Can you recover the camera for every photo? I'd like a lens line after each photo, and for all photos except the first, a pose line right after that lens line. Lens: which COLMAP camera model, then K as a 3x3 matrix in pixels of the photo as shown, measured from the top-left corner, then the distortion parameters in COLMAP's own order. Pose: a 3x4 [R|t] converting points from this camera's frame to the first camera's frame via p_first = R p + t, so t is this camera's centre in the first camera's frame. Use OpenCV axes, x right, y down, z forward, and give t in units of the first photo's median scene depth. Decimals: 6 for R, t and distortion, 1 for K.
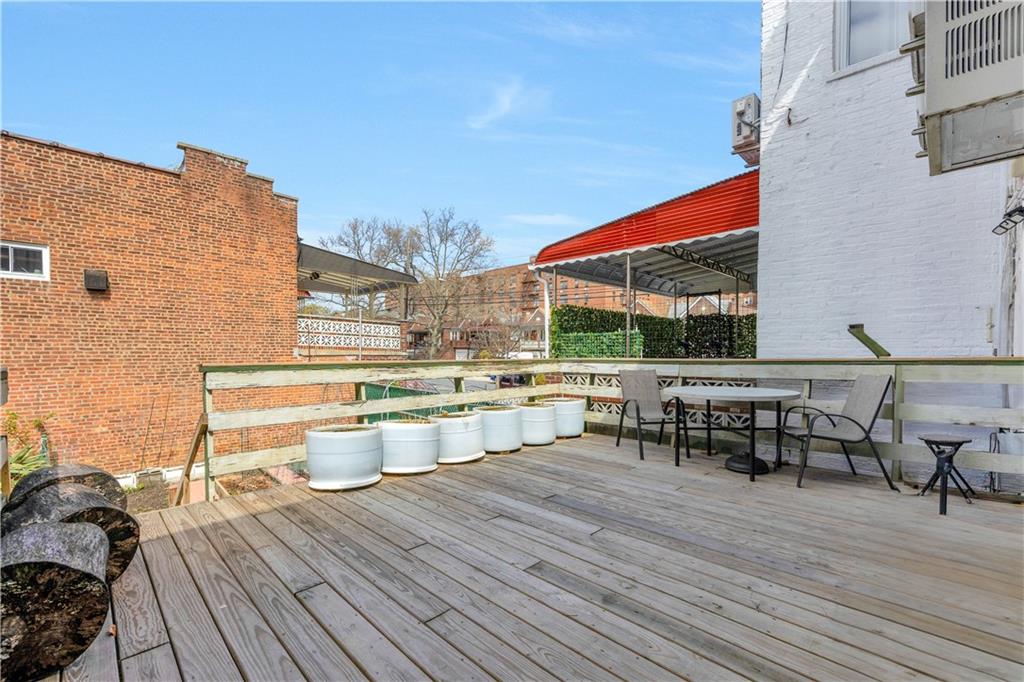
lens RADIAL K [[441.6, 0, 512.0], [0, 441.6, 341.0], [0, 0, 1]] dist [-0.001494, -0.000473]
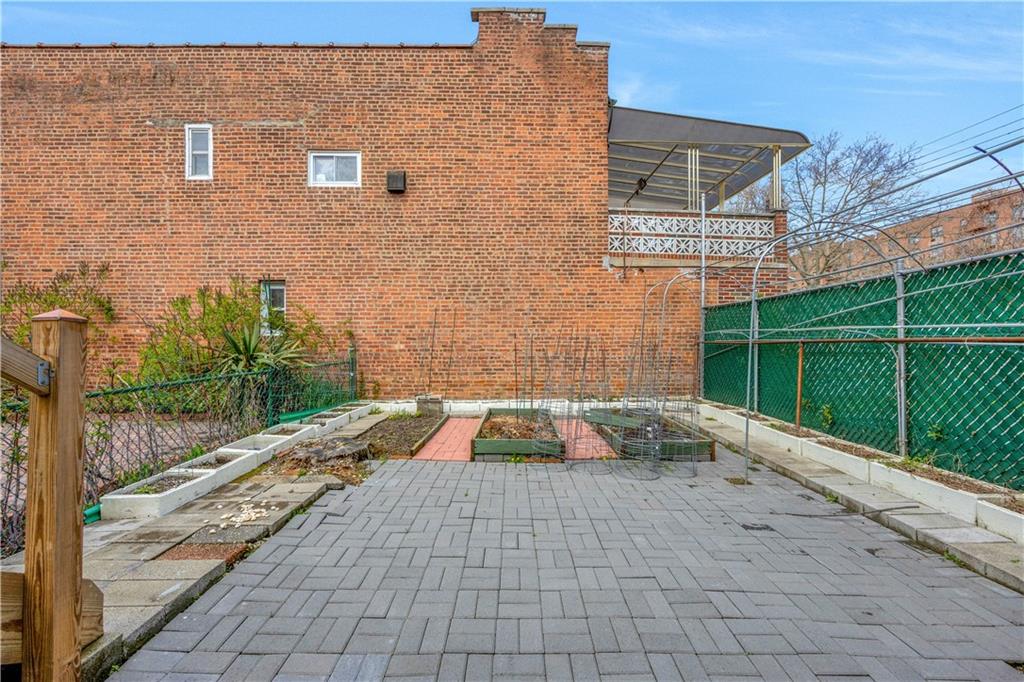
lens RADIAL K [[419.2, 0, 510.5], [0, 419.2, 345.6], [0, 0, 1]] dist [-0.000059, 0.000422]
pose [[0.719053, 0.004077, -0.694944, -0.168510], [0.010427, 0.999807, 0.016654, 0.173256], [0.694877, -0.019221, 0.718871, 0.506522]]
